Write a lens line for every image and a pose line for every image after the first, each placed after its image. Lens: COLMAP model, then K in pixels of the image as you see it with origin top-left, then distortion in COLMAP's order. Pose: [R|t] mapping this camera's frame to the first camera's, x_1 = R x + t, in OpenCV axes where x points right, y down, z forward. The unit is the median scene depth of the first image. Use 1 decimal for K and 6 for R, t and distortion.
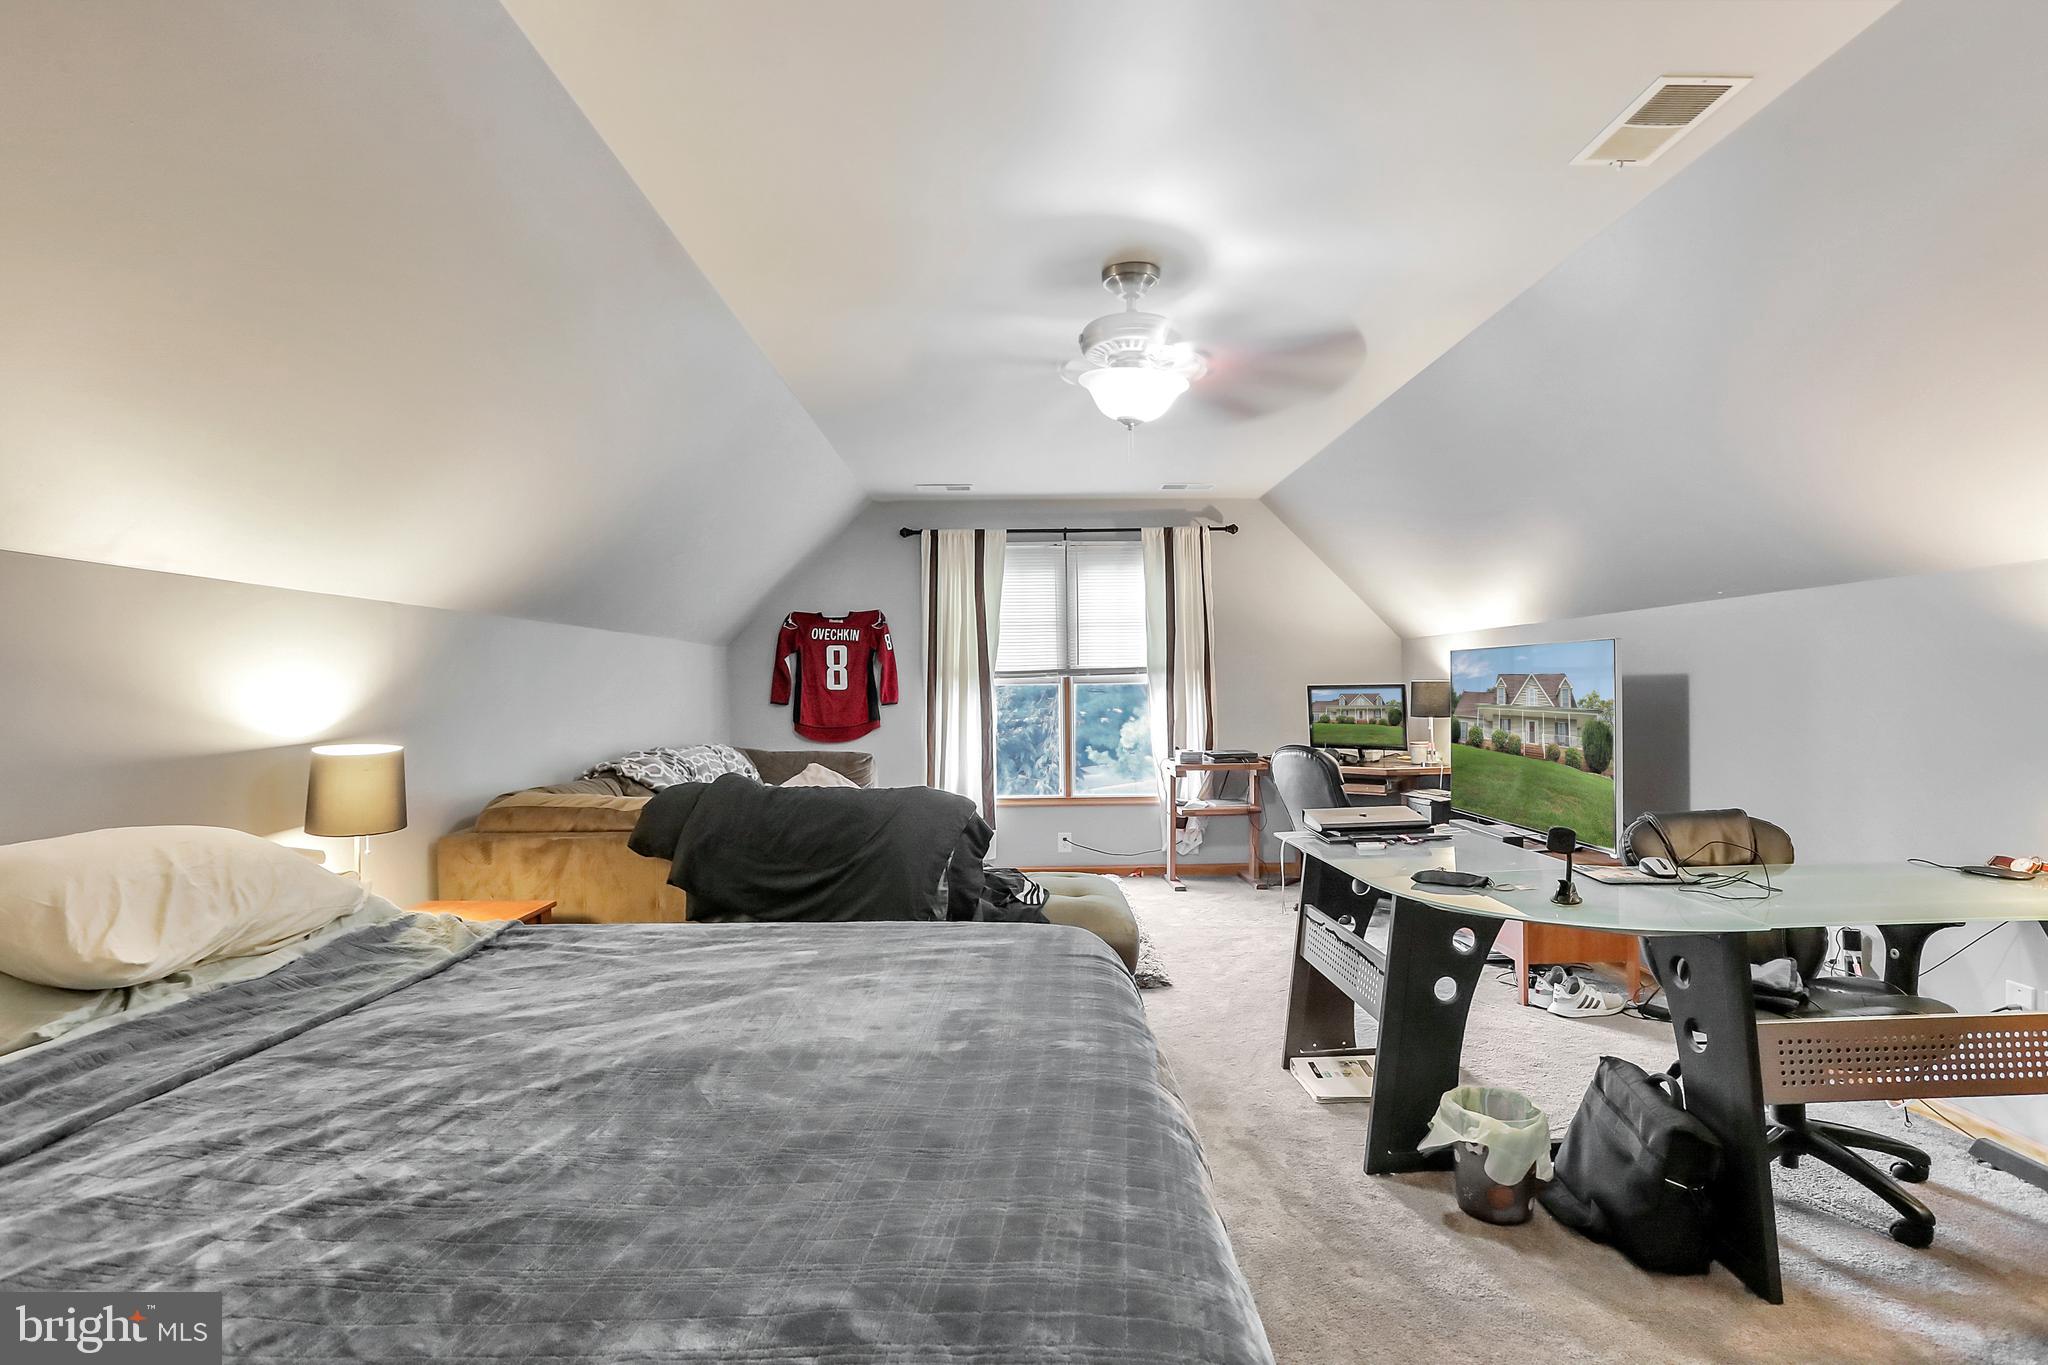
lens RADIAL K [[1022.1, 0, 1024.0], [0, 1022.1, 682.5], [0, 0, 1]] dist [-0.067026, 0.036144]
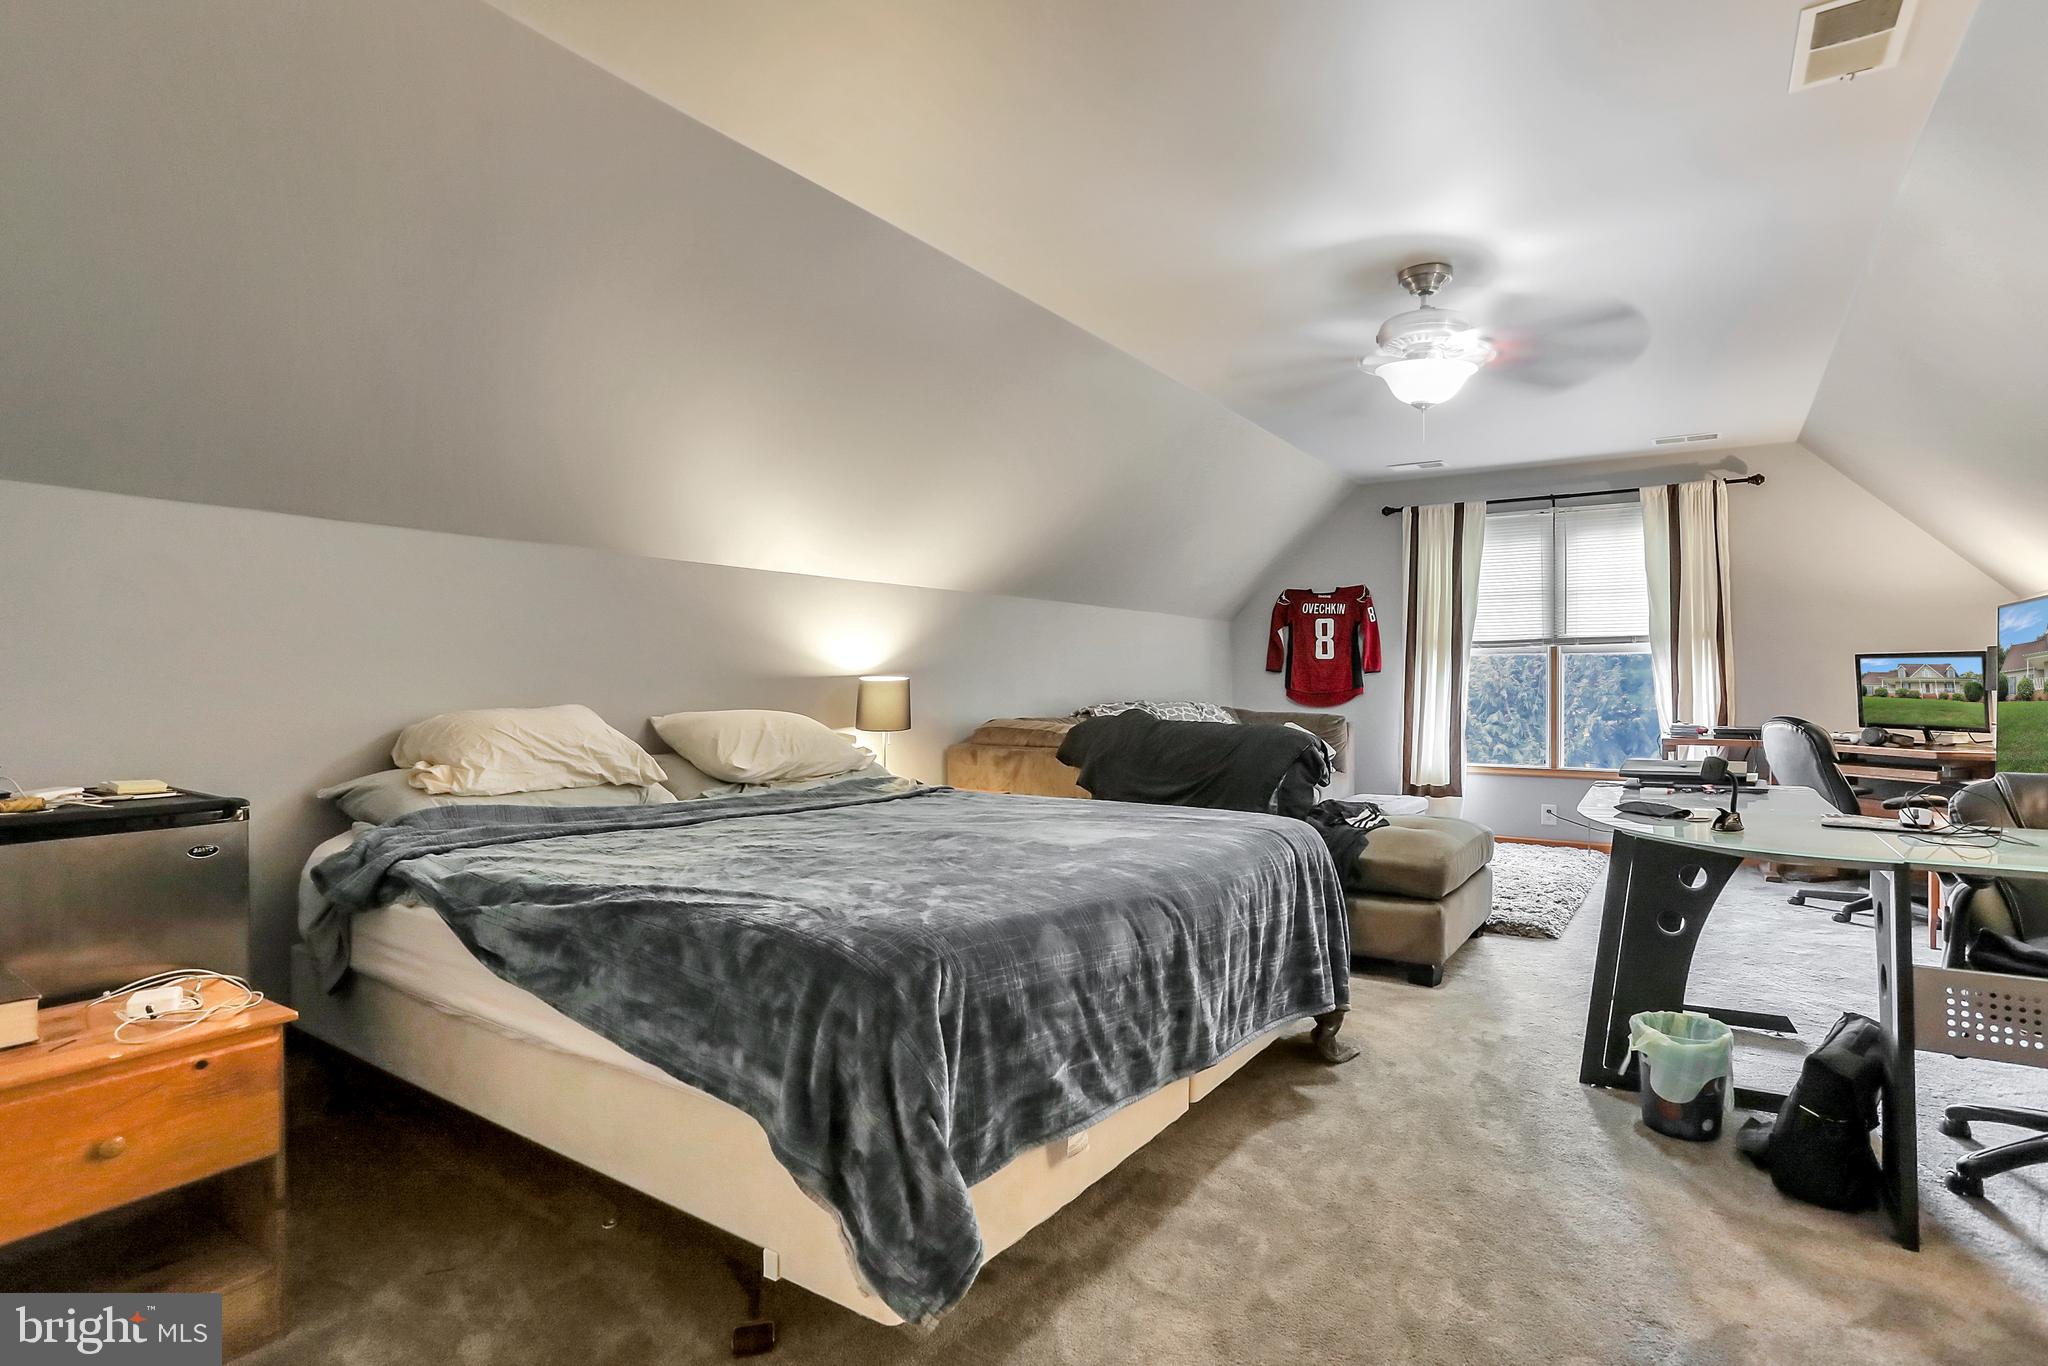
lens RADIAL K [[1022.1, 0, 1024.0], [0, 1022.1, 683.0], [0, 0, 1]] dist [-0.067026, 0.036144]
pose [[0.823452, 0.013775, -0.567219, 0.173226], [-0.005408, 0.999850, 0.016430, 0.016969], [0.567360, -0.010462, 0.823403, -0.086692]]
